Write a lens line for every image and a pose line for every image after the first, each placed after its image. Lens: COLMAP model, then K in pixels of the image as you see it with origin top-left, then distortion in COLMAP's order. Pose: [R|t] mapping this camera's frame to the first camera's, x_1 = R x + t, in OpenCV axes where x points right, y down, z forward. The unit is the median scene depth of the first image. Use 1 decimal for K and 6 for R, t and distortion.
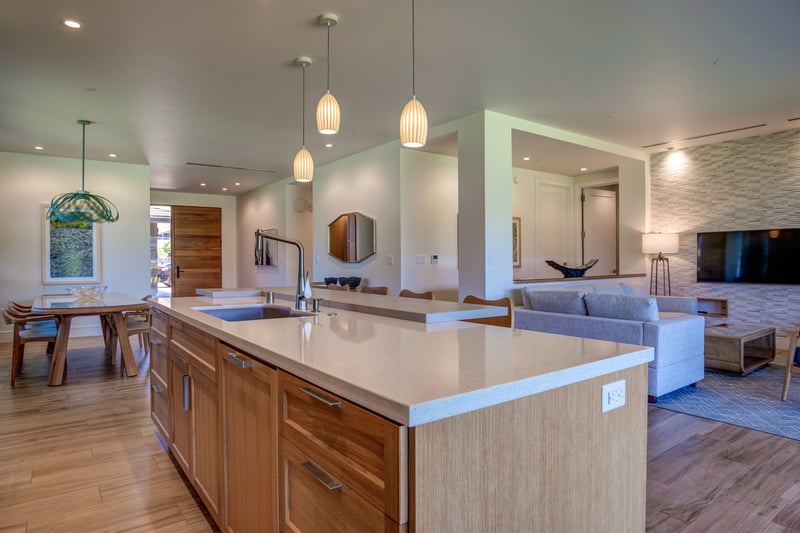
lens RADIAL K [[478.8, 0, 406.6], [0, 478.8, 264.3], [0, 0, 1]] dist [-0.051382, 0.011931]
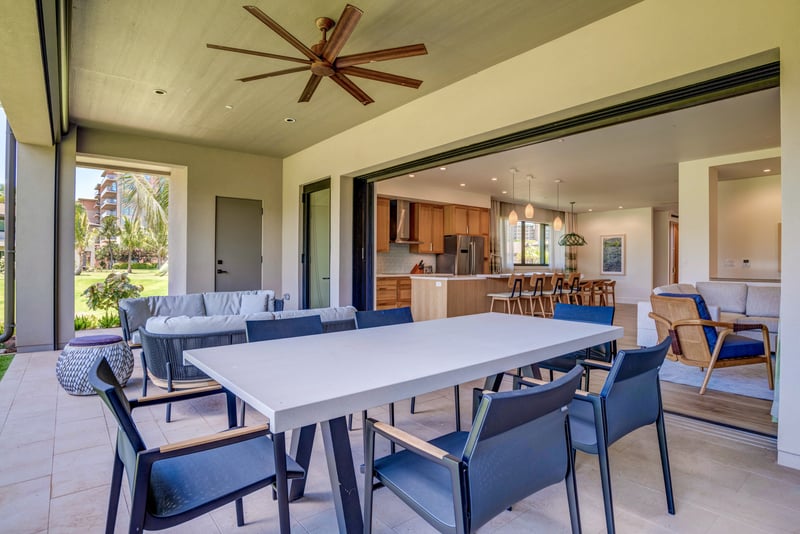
lens RADIAL K [[421.0, 0, 405.5], [0, 421.0, 266.4], [0, 0, 1]] dist [-0.039693, 0.003308]
pose [[0.043124, 0.010623, -0.999013, 1.091378], [-0.016343, 0.999817, 0.009926, 0.002971], [0.998936, 0.015898, 0.043289, 0.068295]]
